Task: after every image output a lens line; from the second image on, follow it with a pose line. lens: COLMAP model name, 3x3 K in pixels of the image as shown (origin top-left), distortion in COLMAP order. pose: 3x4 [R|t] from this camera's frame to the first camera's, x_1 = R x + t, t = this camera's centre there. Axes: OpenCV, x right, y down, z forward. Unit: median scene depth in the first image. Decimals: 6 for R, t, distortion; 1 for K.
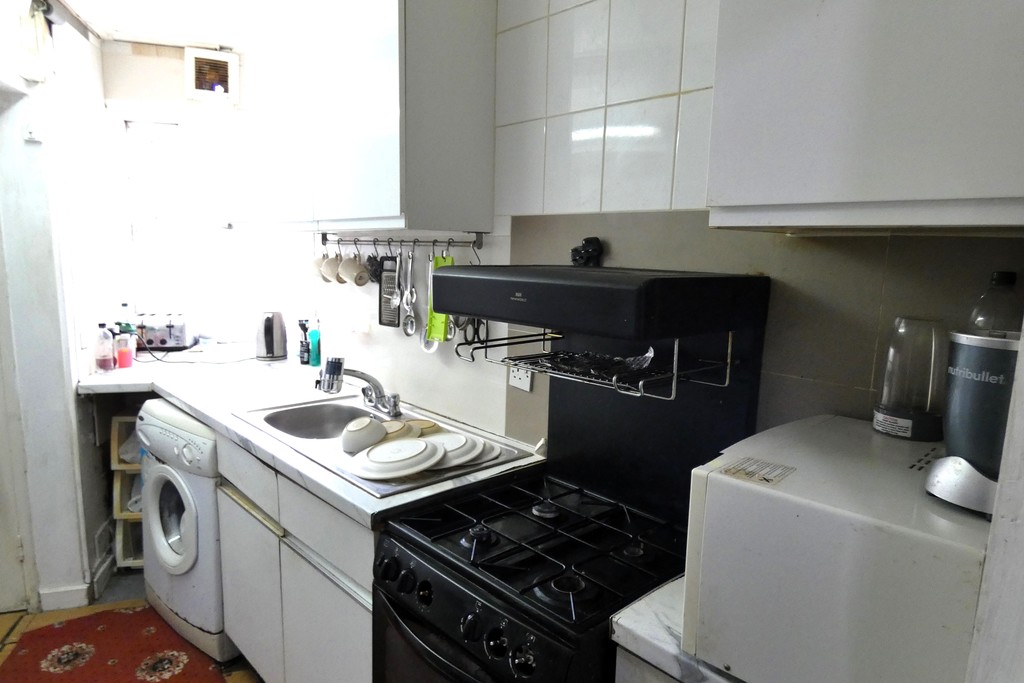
lens RADIAL K [[629.1, 0, 512.0], [0, 629.1, 341.5], [0, 0, 1]] dist [0.006991, 0.002618]
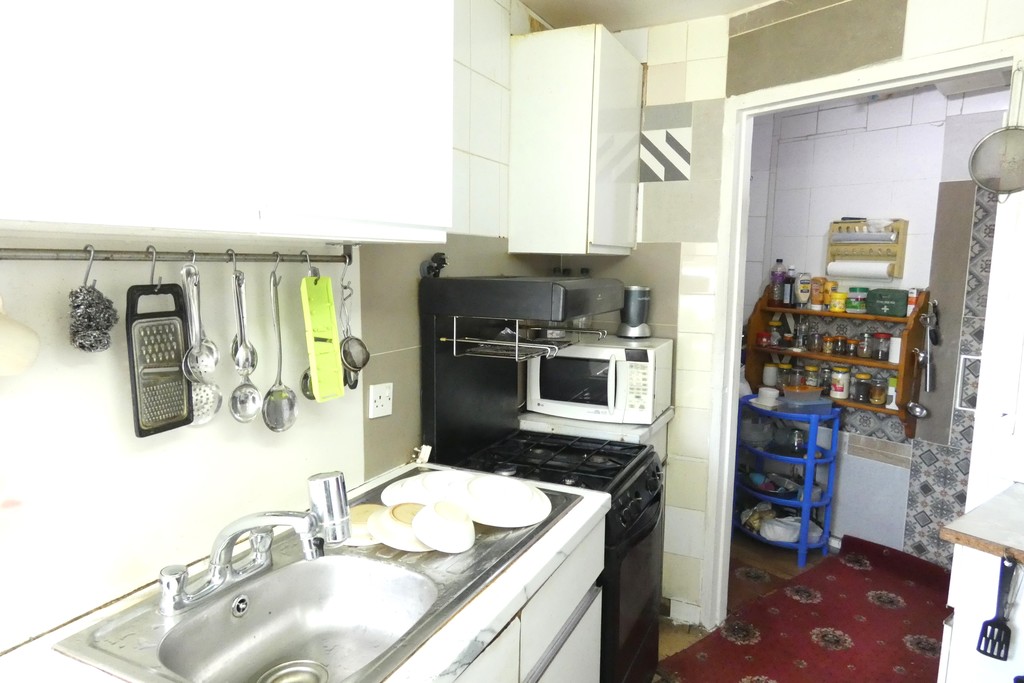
lens RADIAL K [[629.1, 0, 512.0], [0, 629.1, 341.5], [0, 0, 1]] dist [0.006991, 0.002618]
pose [[-0.361949, -0.137893, 0.921943, -0.871788], [0.123292, 0.973230, 0.193967, -0.181070], [-0.924009, 0.183874, -0.335259, 1.093096]]
